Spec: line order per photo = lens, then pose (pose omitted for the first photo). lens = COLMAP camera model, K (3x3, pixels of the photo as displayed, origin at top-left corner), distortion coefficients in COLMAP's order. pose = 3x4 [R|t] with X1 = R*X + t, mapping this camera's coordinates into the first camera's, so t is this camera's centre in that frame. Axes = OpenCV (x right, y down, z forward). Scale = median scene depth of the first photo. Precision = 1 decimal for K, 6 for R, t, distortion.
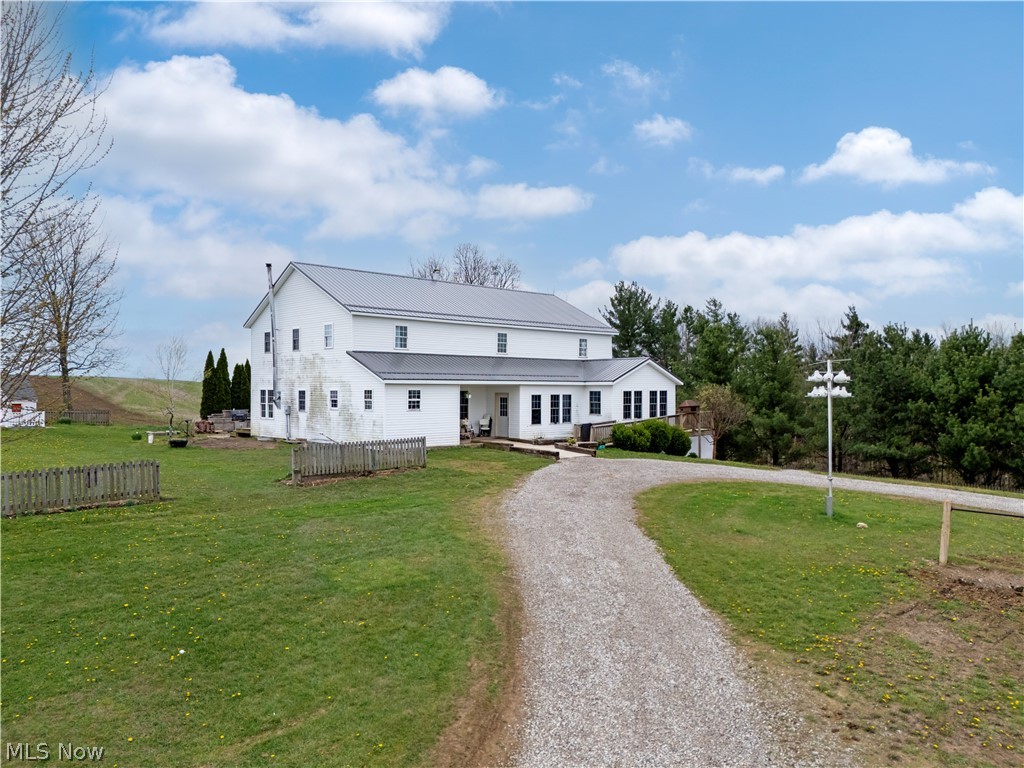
lens RADIAL K [[742.2, 0, 512.0], [0, 742.2, 384.0], [0, 0, 1]] dist [0.050727, -0.037002]
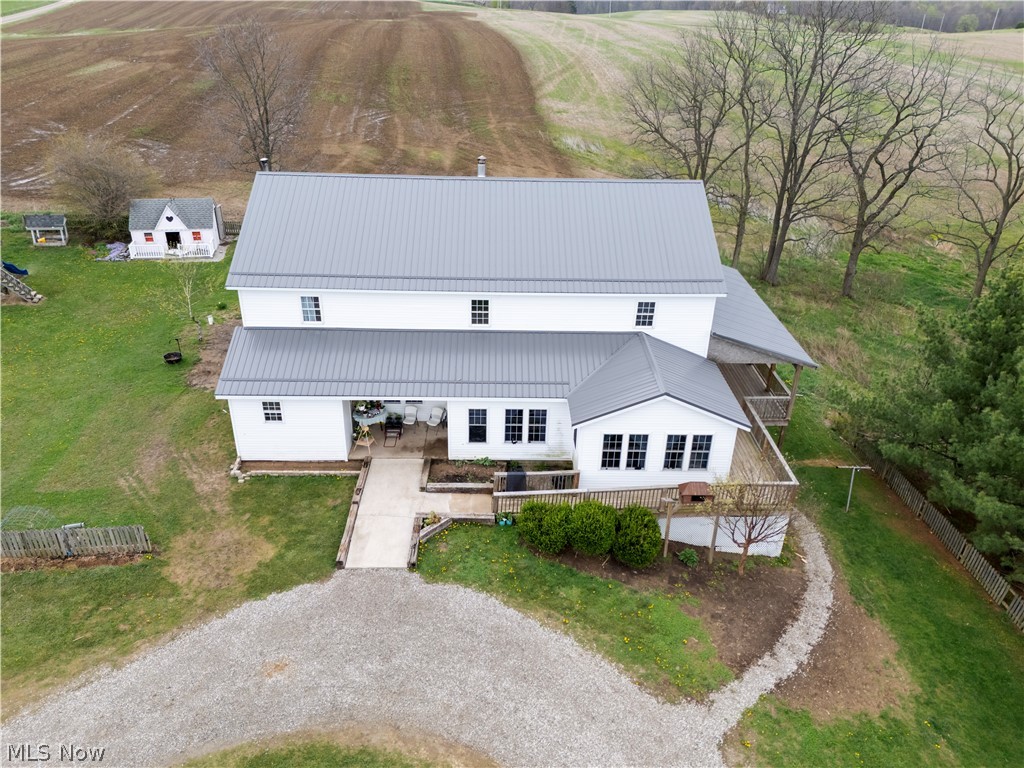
lens RADIAL K [[747.6, 0, 515.8], [0, 747.6, 384.7], [0, 0, 1]] dist [0.084124, -0.085749]
pose [[0.755061, 0.323739, -0.570154, 0.473405], [-0.017630, 0.879306, 0.475931, -0.357242], [0.655417, -0.349305, 0.669638, 0.540309]]
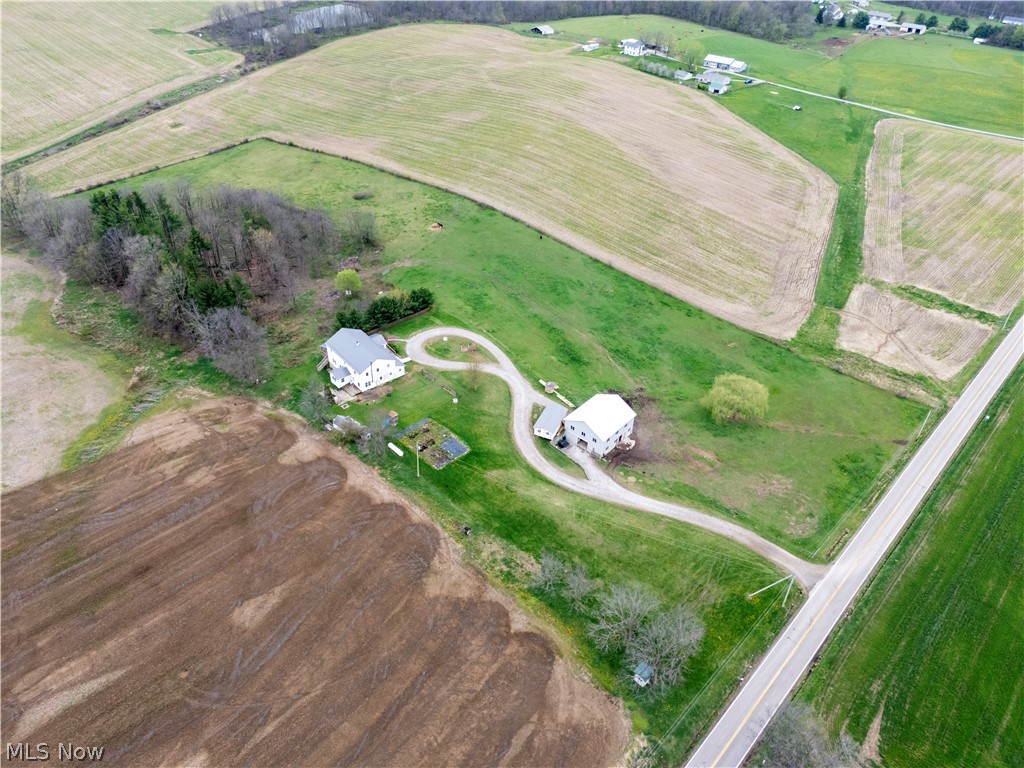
lens RADIAL K [[747.6, 0, 515.8], [0, 747.6, 384.7], [0, 0, 1]] dist [0.084124, -0.085749]
pose [[0.049582, -0.602764, 0.796377, -4.555086], [-0.033966, 0.795879, 0.604502, -3.235834], [-0.998192, -0.057023, 0.018988, -0.089071]]
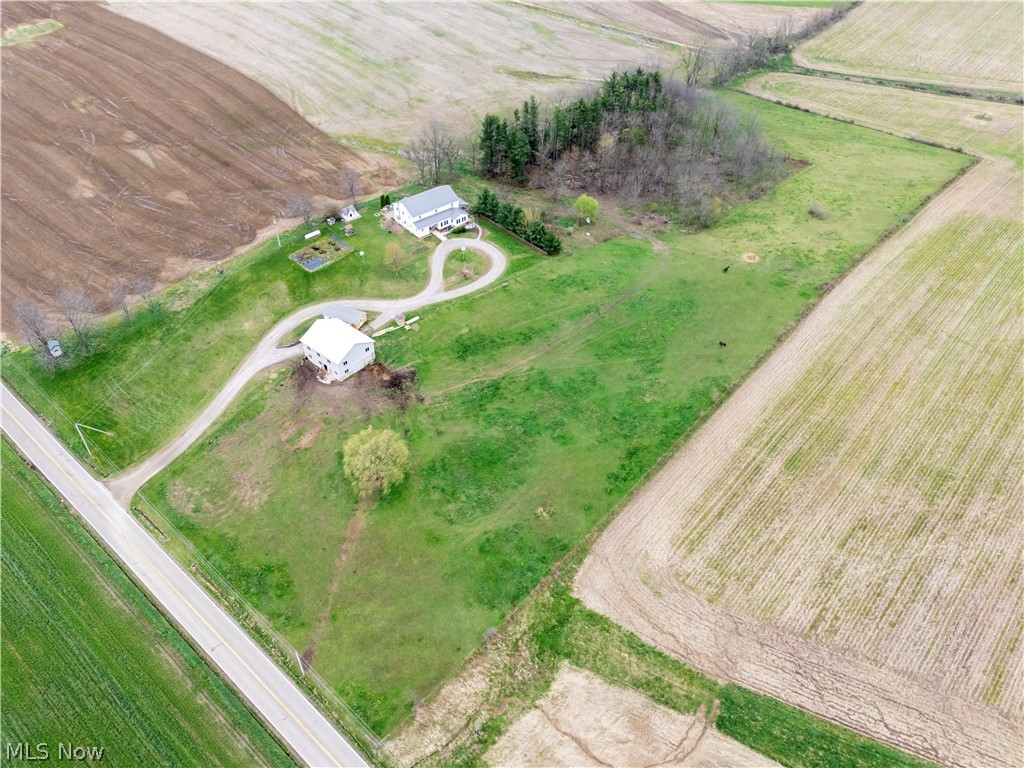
lens RADIAL K [[747.6, 0, 515.8], [0, 747.6, 384.7], [0, 0, 1]] dist [0.084124, -0.085749]
pose [[0.999306, 0.036709, 0.006276, 0.674830], [-0.031171, 0.732225, 0.680350, -3.351830], [0.020379, -0.680073, 0.732861, -4.627756]]
